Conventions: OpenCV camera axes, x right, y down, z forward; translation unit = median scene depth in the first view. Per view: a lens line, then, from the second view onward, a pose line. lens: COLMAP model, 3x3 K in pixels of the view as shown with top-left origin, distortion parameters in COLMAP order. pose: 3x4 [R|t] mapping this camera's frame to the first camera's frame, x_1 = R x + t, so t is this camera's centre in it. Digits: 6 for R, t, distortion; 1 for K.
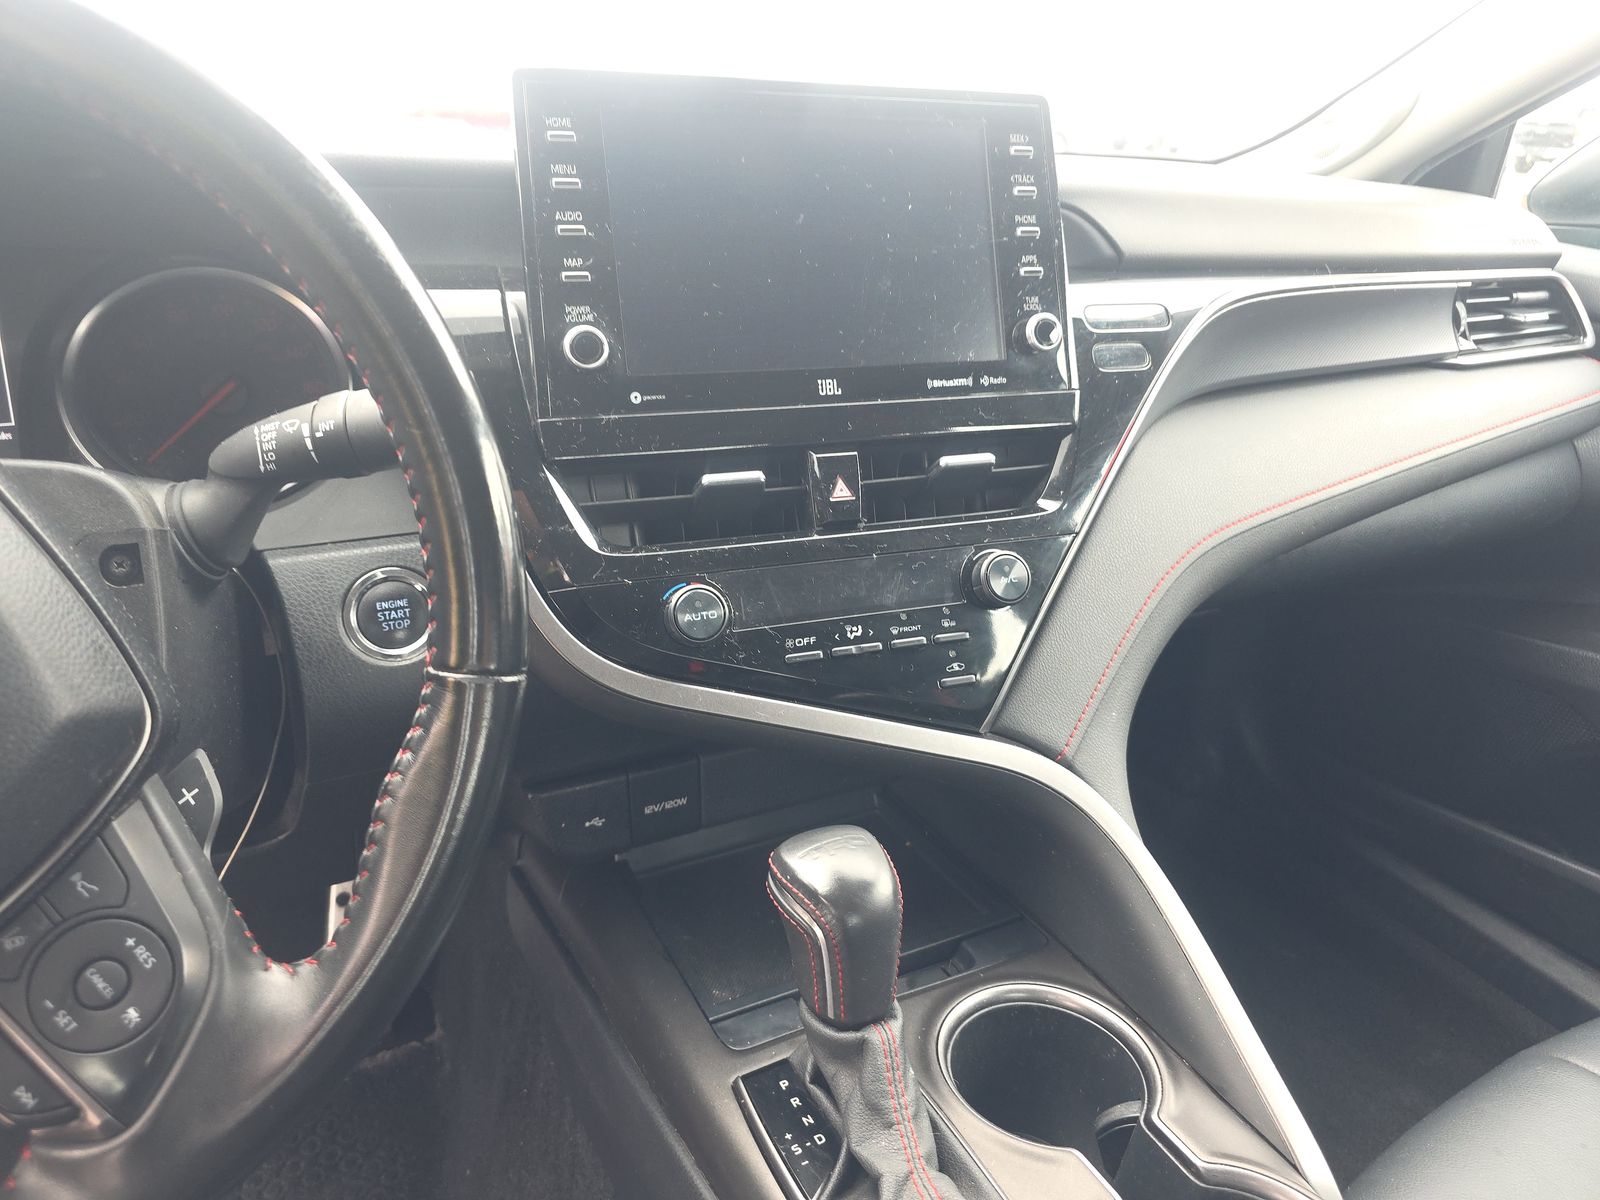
lens RADIAL K [[1073.8, 0, 798.5], [0, 1073.8, 598.3], [0, 0, 1]] dist [-0.003914, -0.013130]
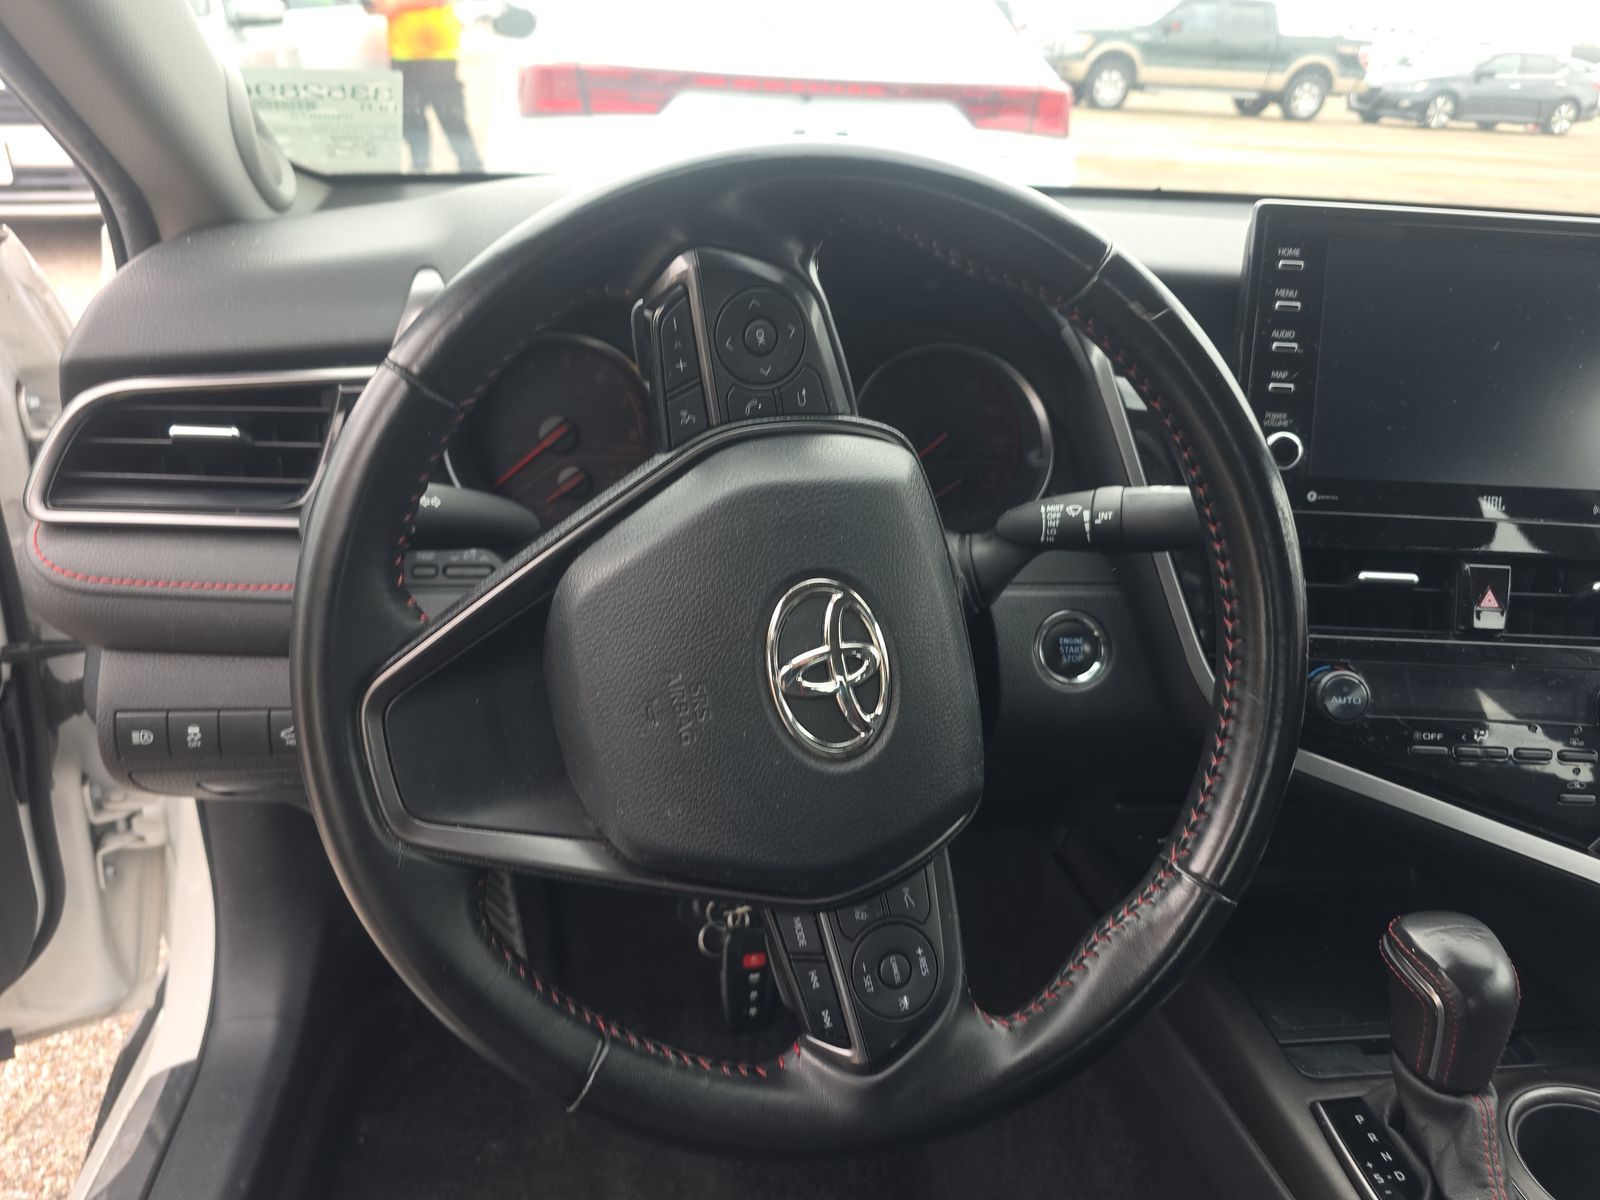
lens RADIAL K [[1073.8, 0, 799.7], [0, 1073.8, 600.8], [0, 0, 1]] dist [-0.003914, -0.013130]
pose [[0.934666, 0.166592, -0.314081, -0.314978], [-0.153290, 0.985923, 0.066774, -0.079343], [0.320783, -0.014266, 0.947045, -0.272752]]
